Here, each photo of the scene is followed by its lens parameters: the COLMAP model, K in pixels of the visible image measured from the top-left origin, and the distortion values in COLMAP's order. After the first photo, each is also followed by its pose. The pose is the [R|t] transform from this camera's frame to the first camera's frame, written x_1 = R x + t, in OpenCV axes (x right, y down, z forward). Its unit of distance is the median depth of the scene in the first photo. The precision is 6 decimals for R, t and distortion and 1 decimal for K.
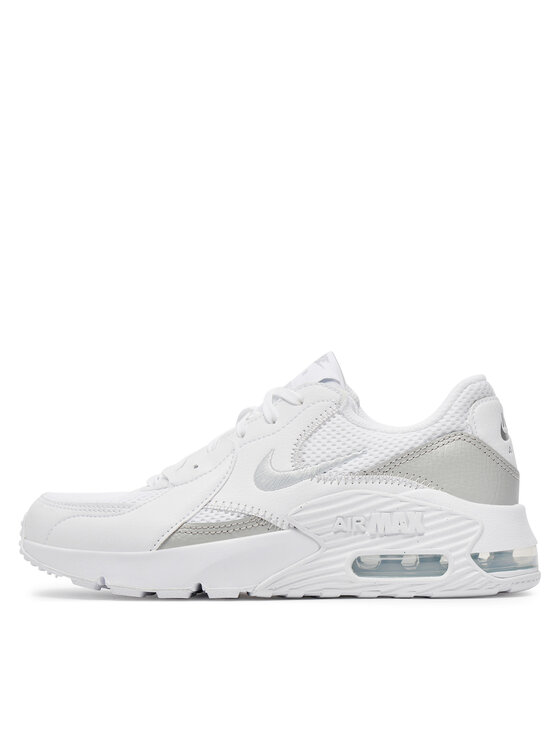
lens RADIAL K [[1468.2, 0, 280.0], [0, 1468.2, 373.0], [0, 0, 1]] dist [-0.031640, -0.055638]
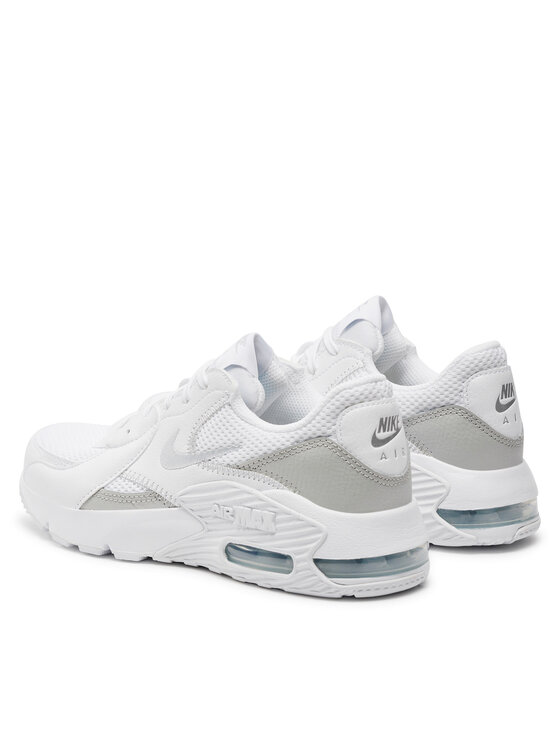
lens RADIAL K [[2185.2, 0, 280.0], [0, 2185.2, 373.0], [0, 0, 1]] dist [0.036719, 0.031667]
pose [[0.871321, 0.107557, -0.478781, 0.827621], [0.019403, 0.967369, 0.252627, -0.392678], [0.490330, -0.229409, 0.840802, -0.288000]]
